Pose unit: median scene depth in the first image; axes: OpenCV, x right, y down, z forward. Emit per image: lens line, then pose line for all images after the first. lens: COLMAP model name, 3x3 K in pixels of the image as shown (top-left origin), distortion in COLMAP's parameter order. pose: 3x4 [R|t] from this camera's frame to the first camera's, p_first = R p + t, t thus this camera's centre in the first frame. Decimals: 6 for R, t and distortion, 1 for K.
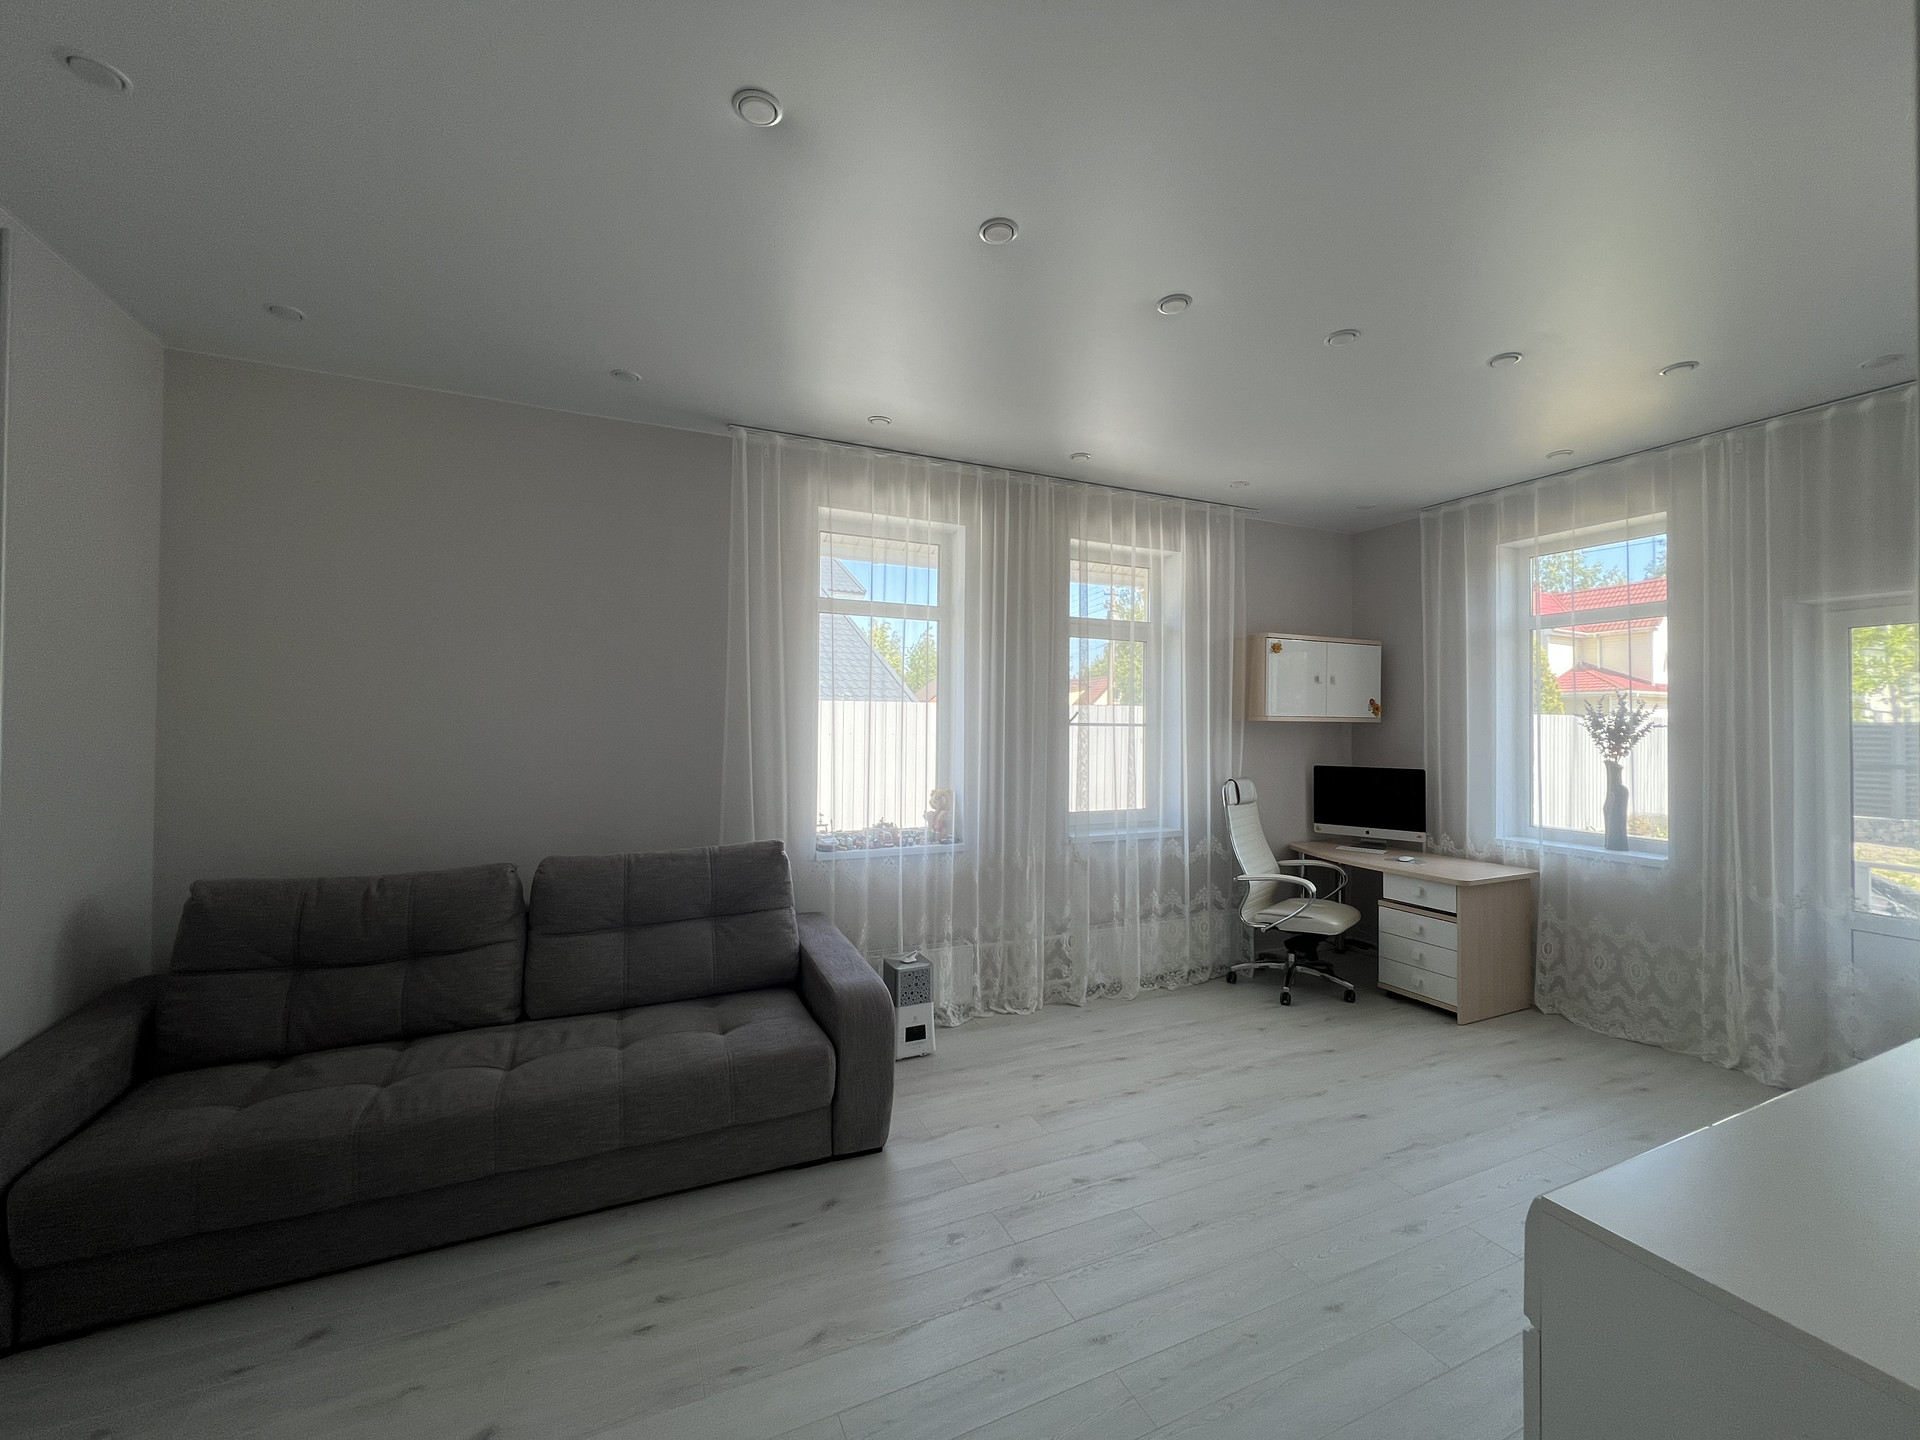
lens RADIAL K [[762.2, 0, 960.6], [0, 762.2, 711.9], [0, 0, 1]] dist [-0.003878, 0.001413]
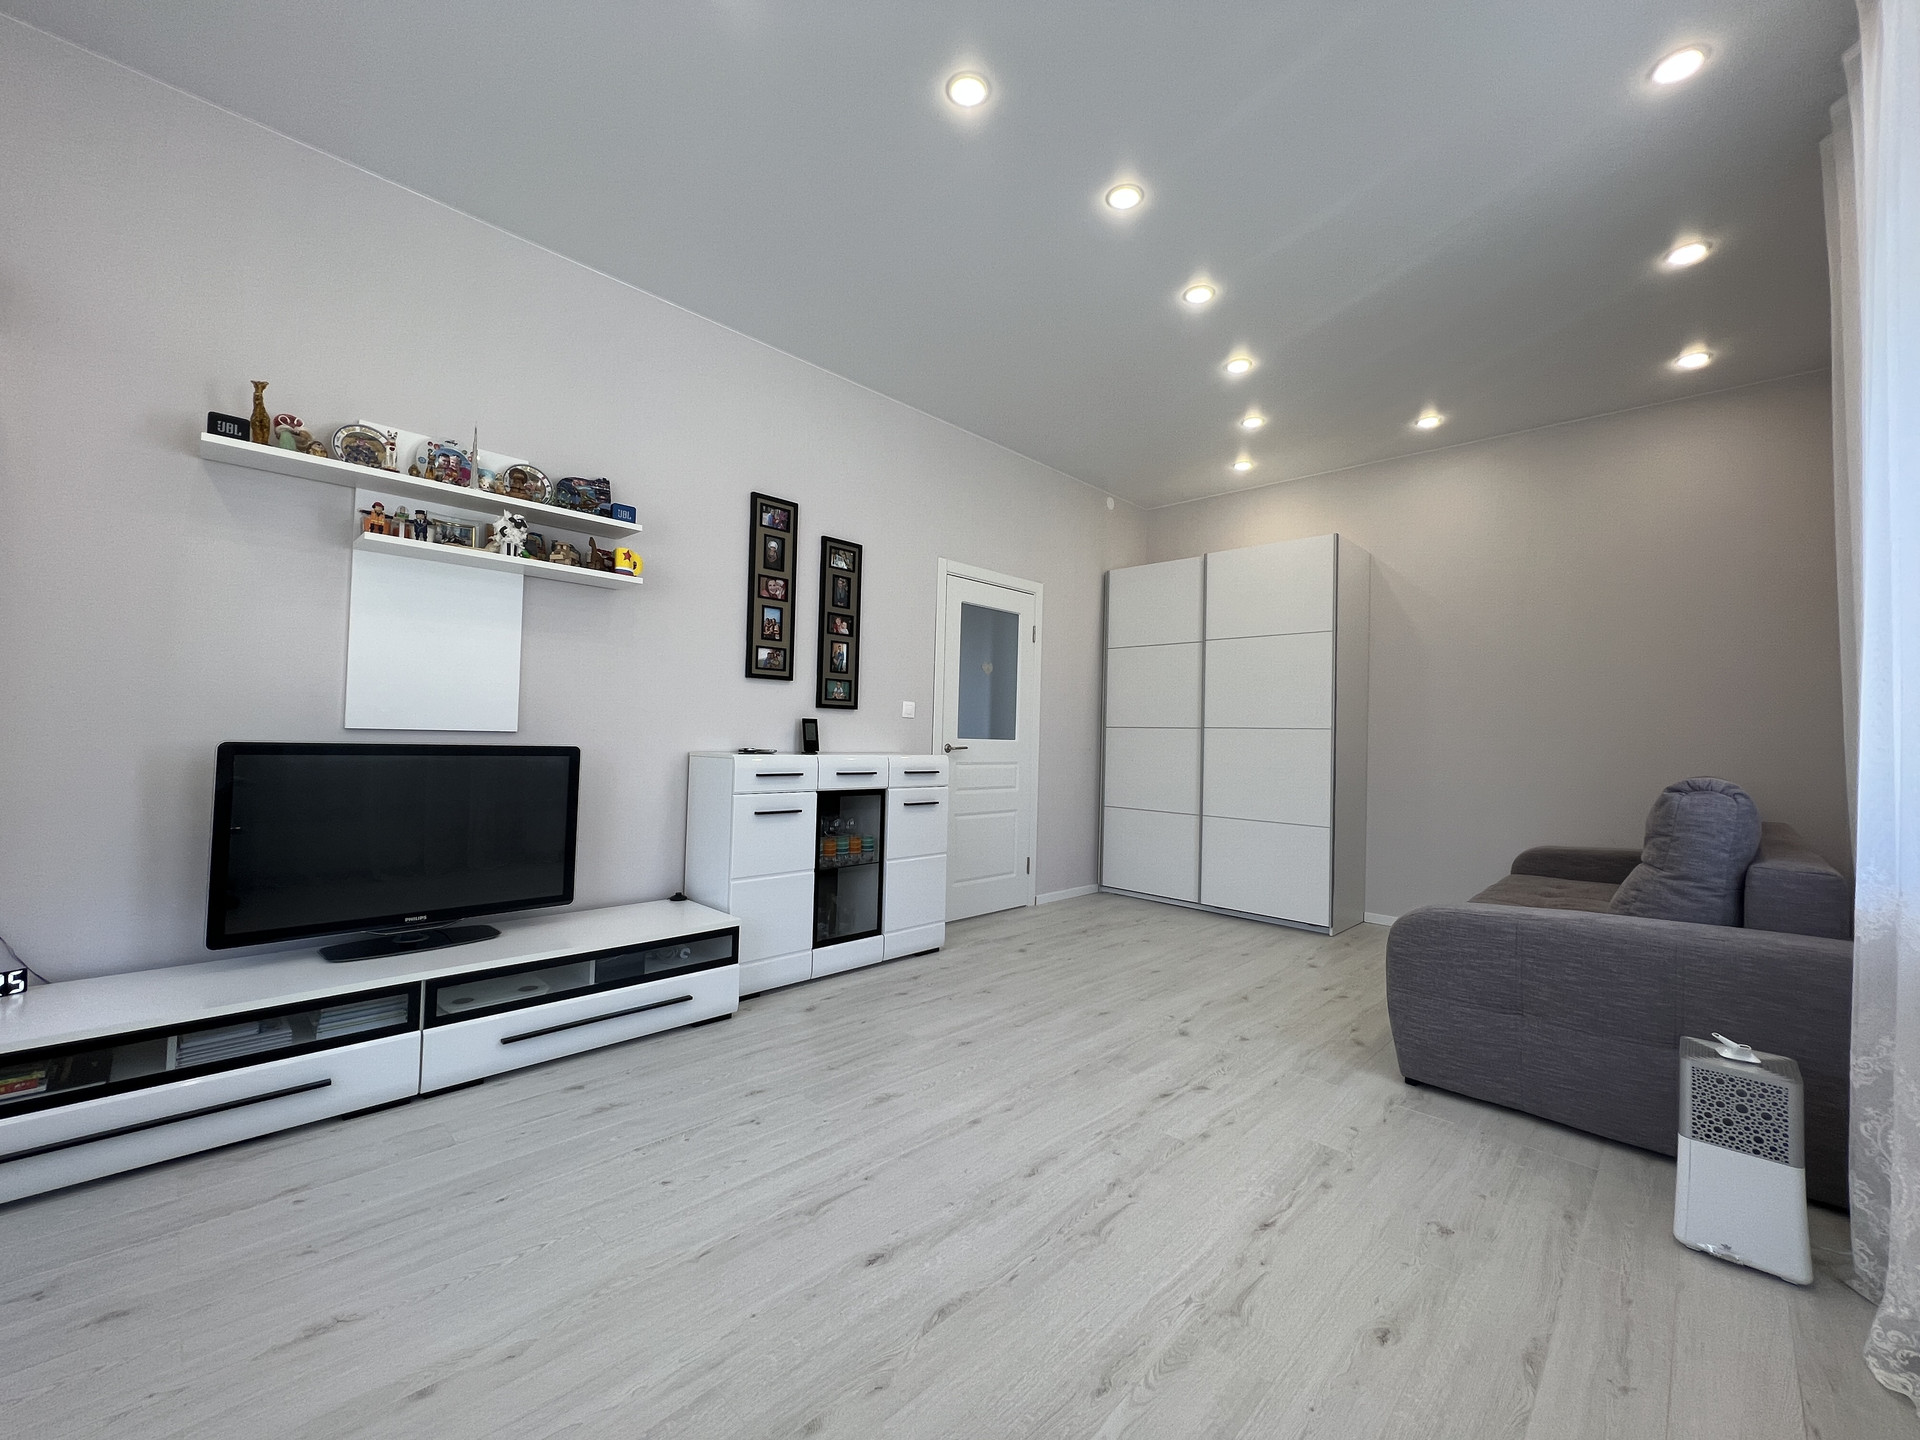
lens RADIAL K [[769.5, 0, 958.9], [0, 769.5, 716.3], [0, 0, 1]] dist [-0.003381, 0.000838]
pose [[-0.932496, -0.043687, -0.358529, 0.507095], [-0.029238, 0.998531, -0.045628, 0.132509], [0.359996, -0.032065, -0.932403, 1.141403]]
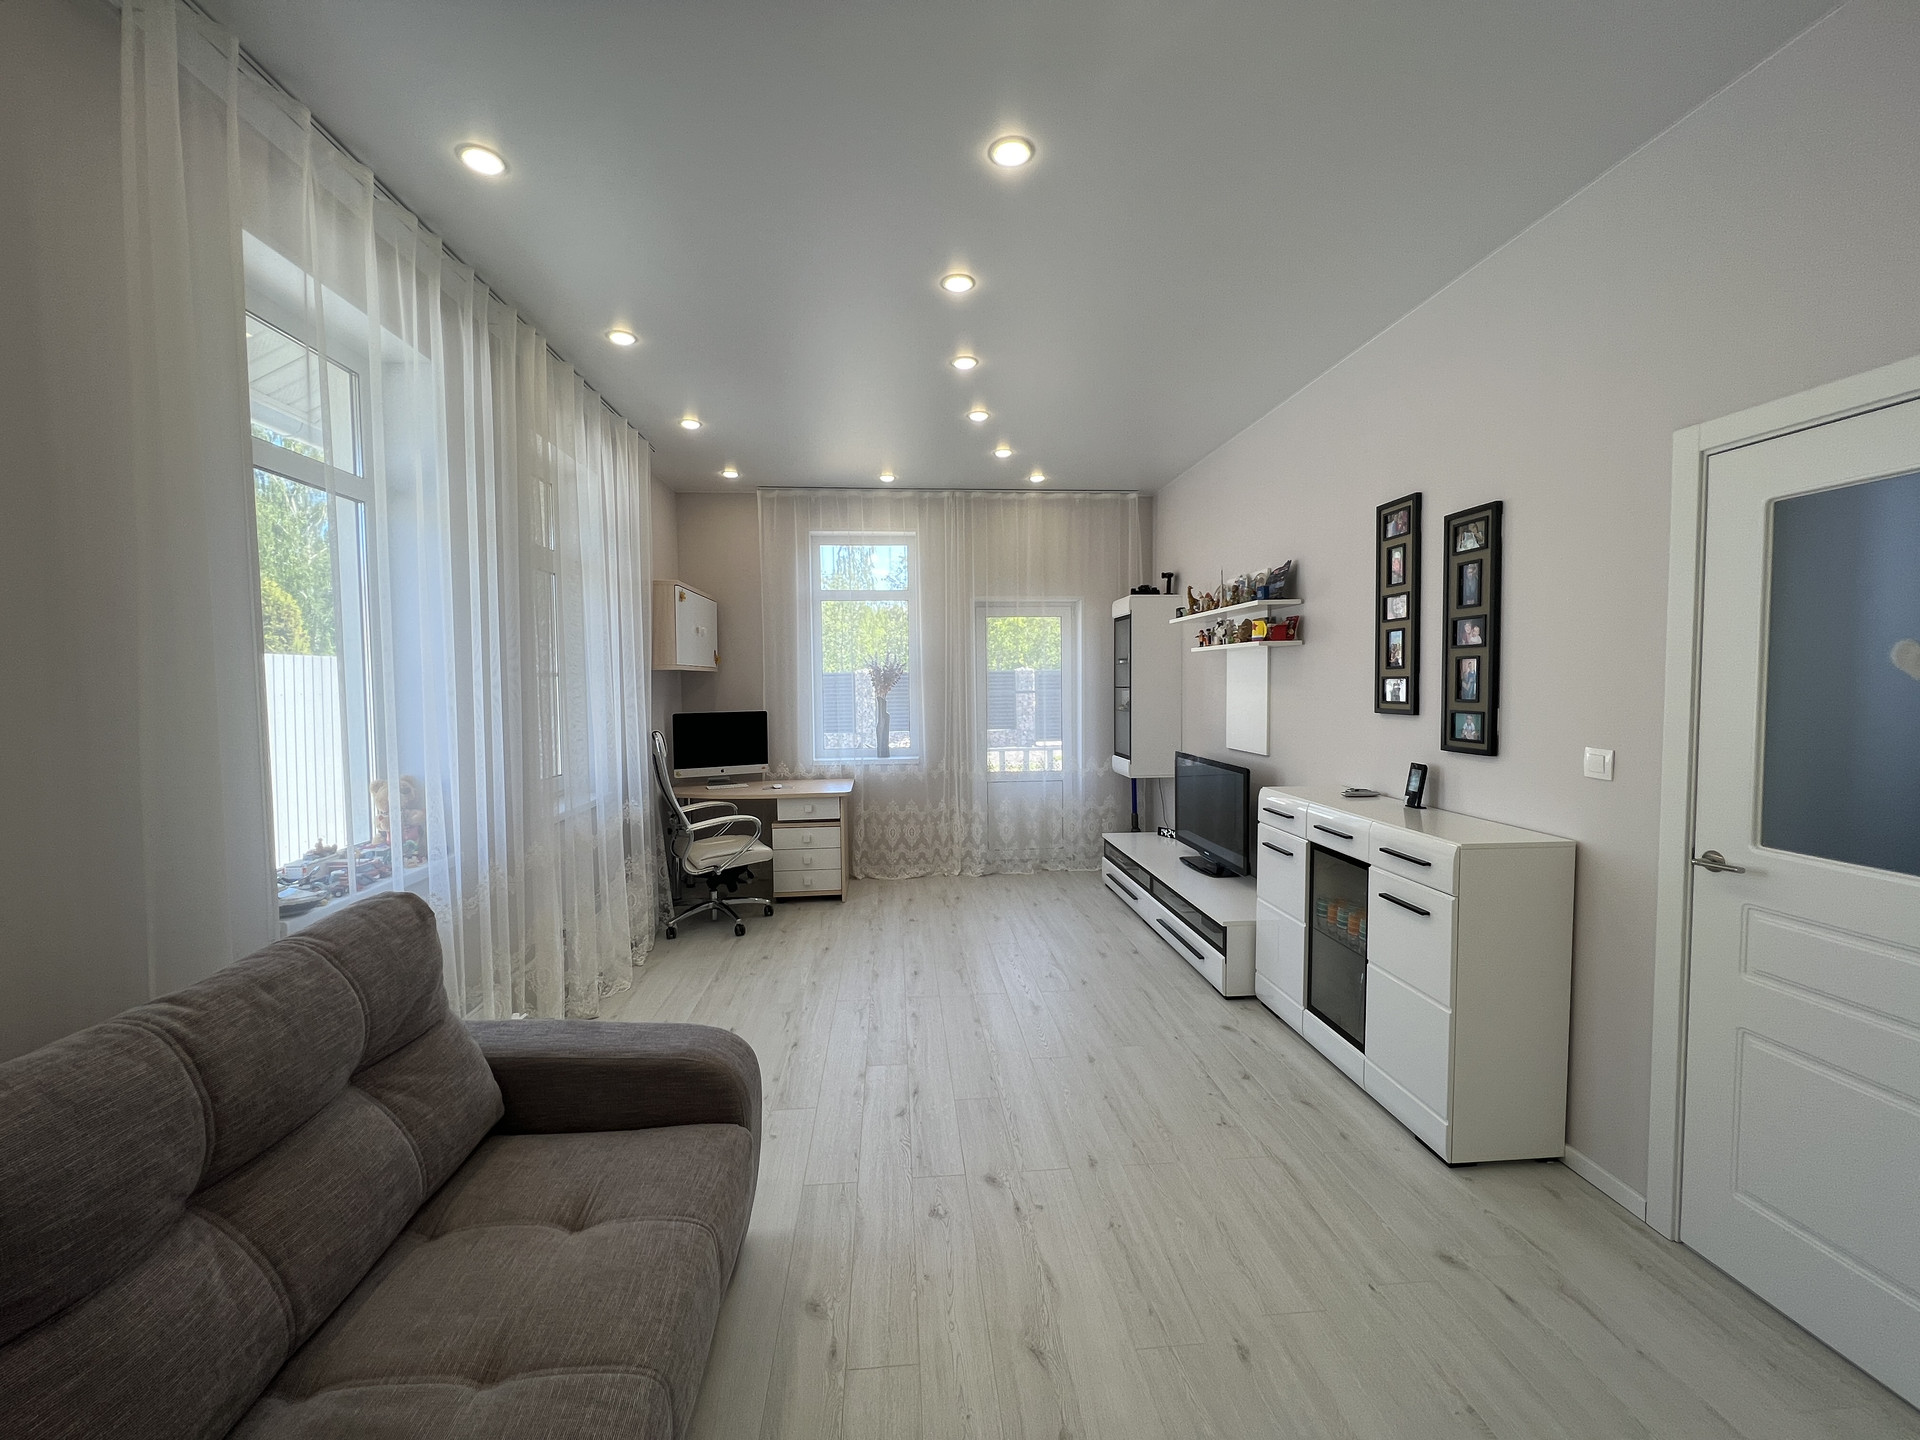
lens RADIAL K [[762.2, 0, 949.9], [0, 762.2, 717.3], [0, 0, 1]] dist [-0.003878, 0.001413]
pose [[0.344760, -0.057388, 0.936935, -0.478997], [-0.003910, 0.998033, 0.062569, 0.011642], [-0.938683, -0.025235, 0.343857, 0.381568]]
